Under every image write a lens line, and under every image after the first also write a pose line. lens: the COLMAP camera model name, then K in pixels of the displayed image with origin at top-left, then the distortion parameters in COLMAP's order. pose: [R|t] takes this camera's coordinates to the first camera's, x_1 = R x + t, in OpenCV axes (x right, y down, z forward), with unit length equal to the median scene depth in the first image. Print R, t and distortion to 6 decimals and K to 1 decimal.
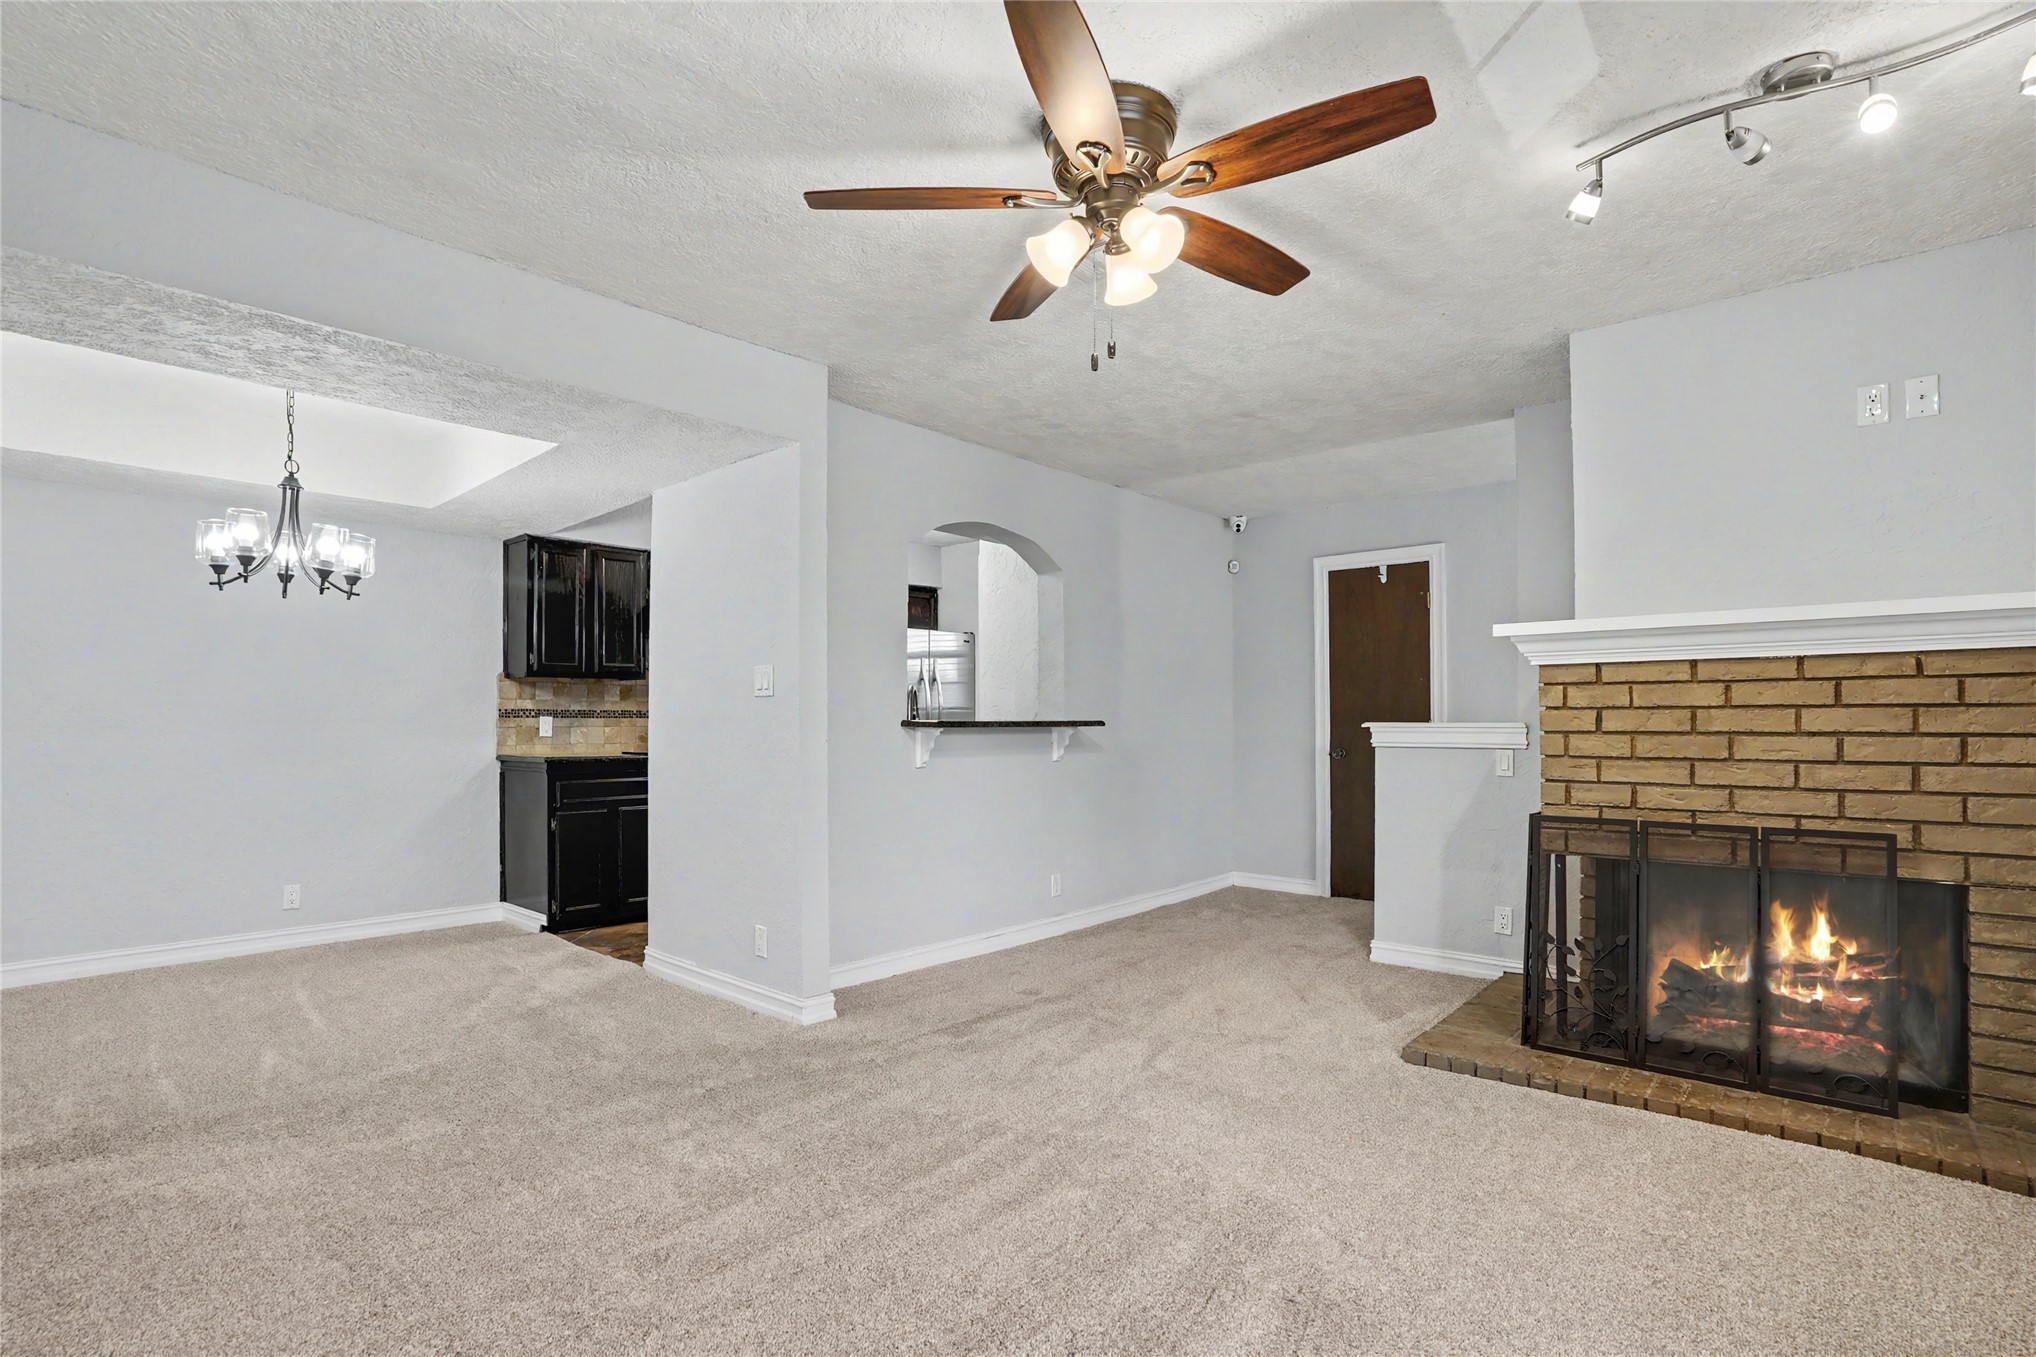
lens RADIAL K [[975.1, 0, 1021.3], [0, 975.1, 694.2], [0, 0, 1]] dist [-0.061143, 0.027408]
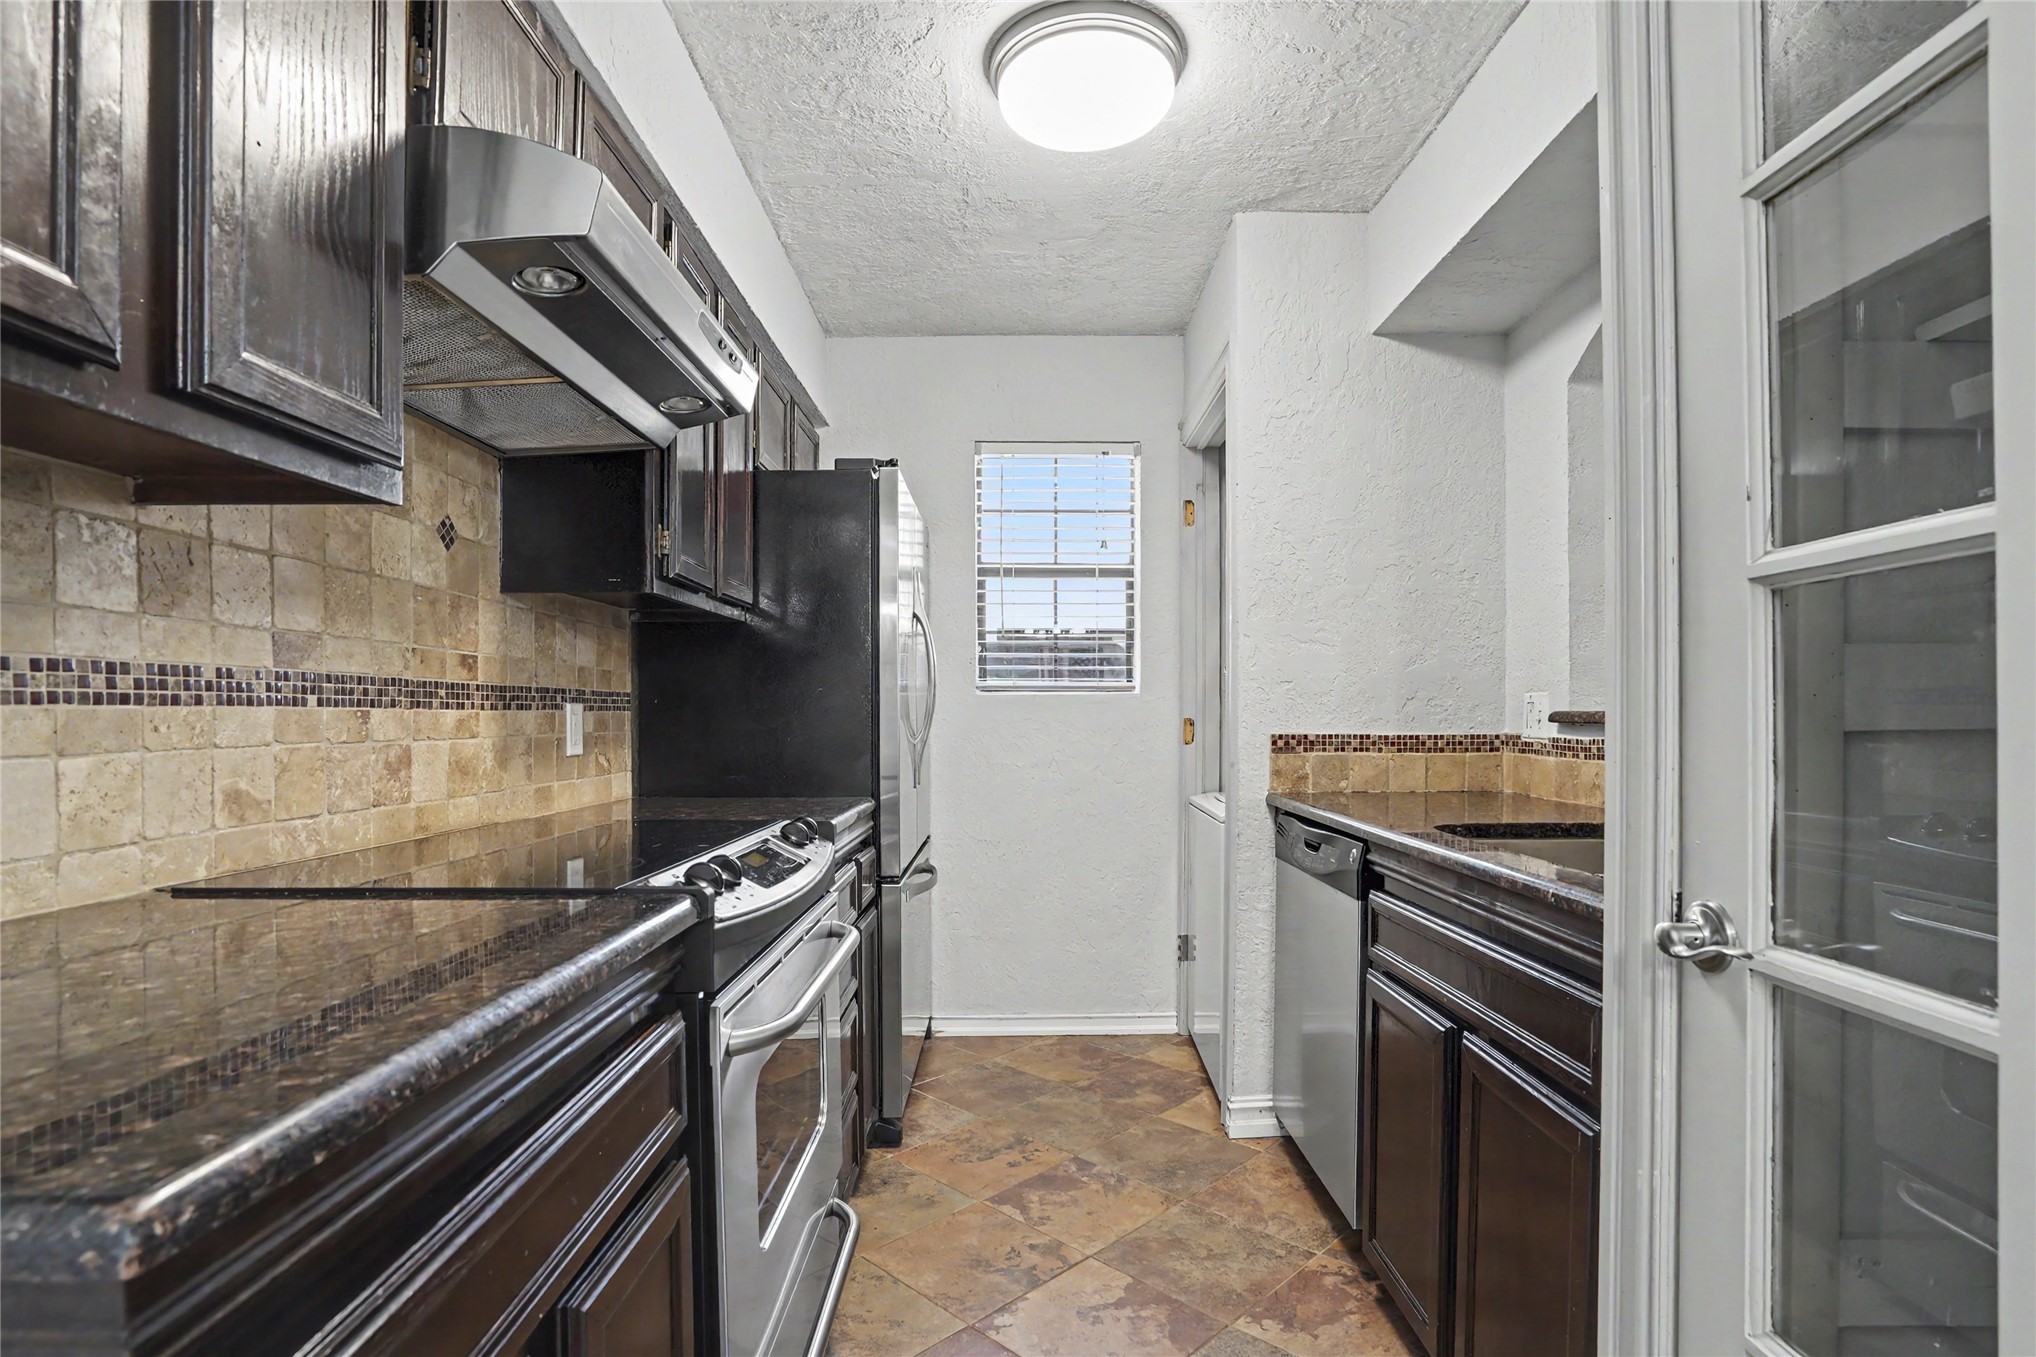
lens RADIAL K [[1002.0, 0, 1021.4], [0, 1002.0, 711.4], [0, 0, 1]] dist [-0.064473, 0.033469]
pose [[0.744555, 0.001156, 0.667560, -0.664351], [-0.016206, 0.999735, 0.016344, 0.032008], [-0.667364, -0.022987, 0.744377, 1.202512]]
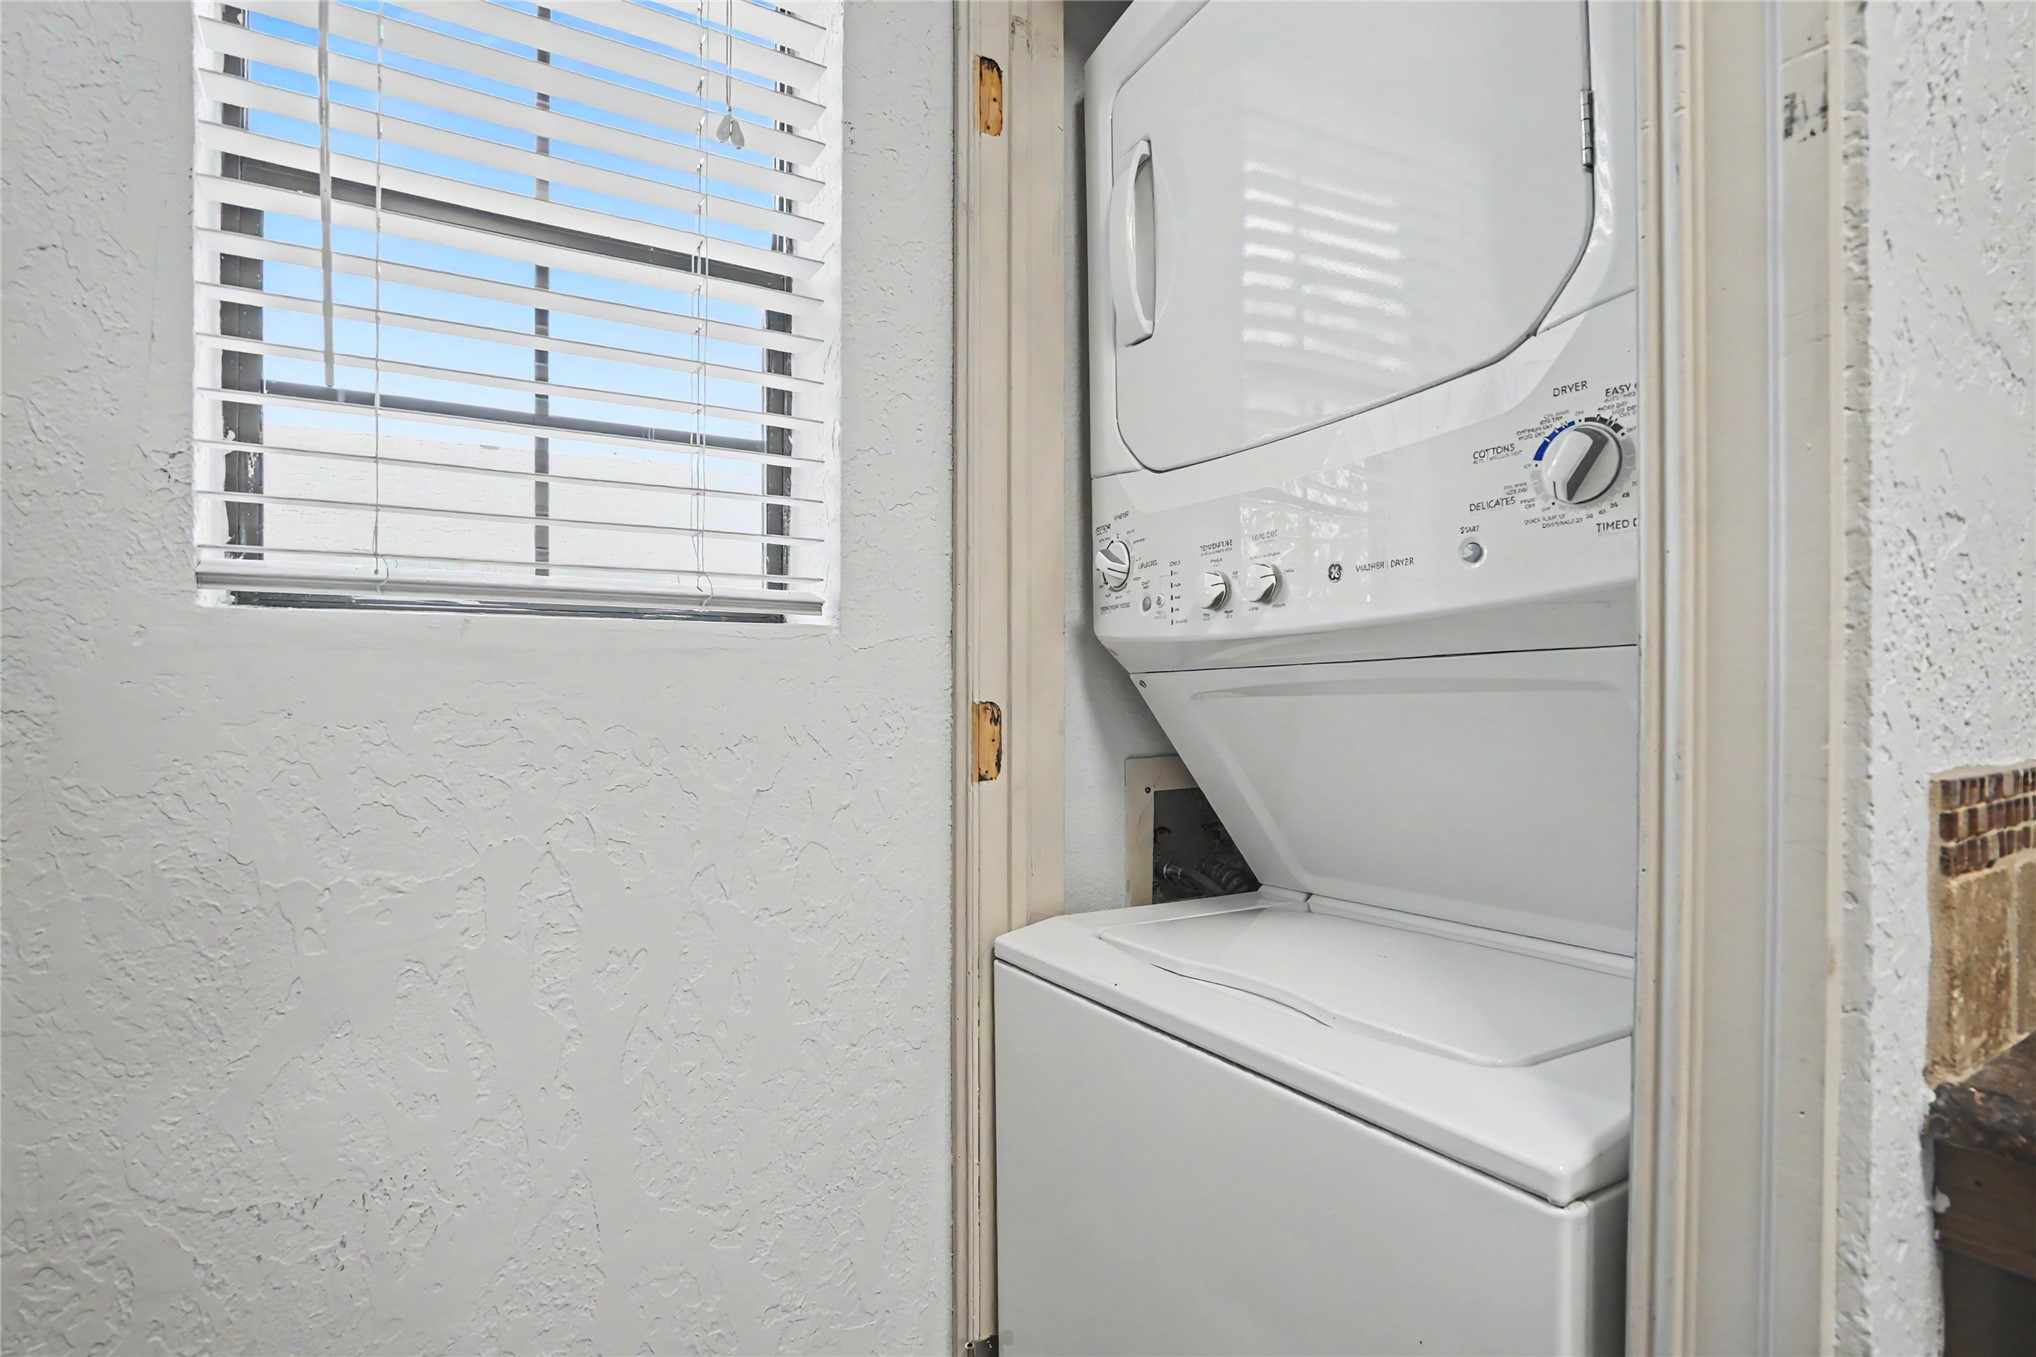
lens RADIAL K [[1017.5, 0, 1016.9], [0, 1017.5, 699.7], [0, 0, 1]] dist [-0.068234, 0.030914]
pose [[0.268384, -0.004852, 0.963300, -0.223755], [-0.019323, 0.999759, 0.010420, 0.047081], [-0.963118, -0.021411, 0.268226, 1.703348]]
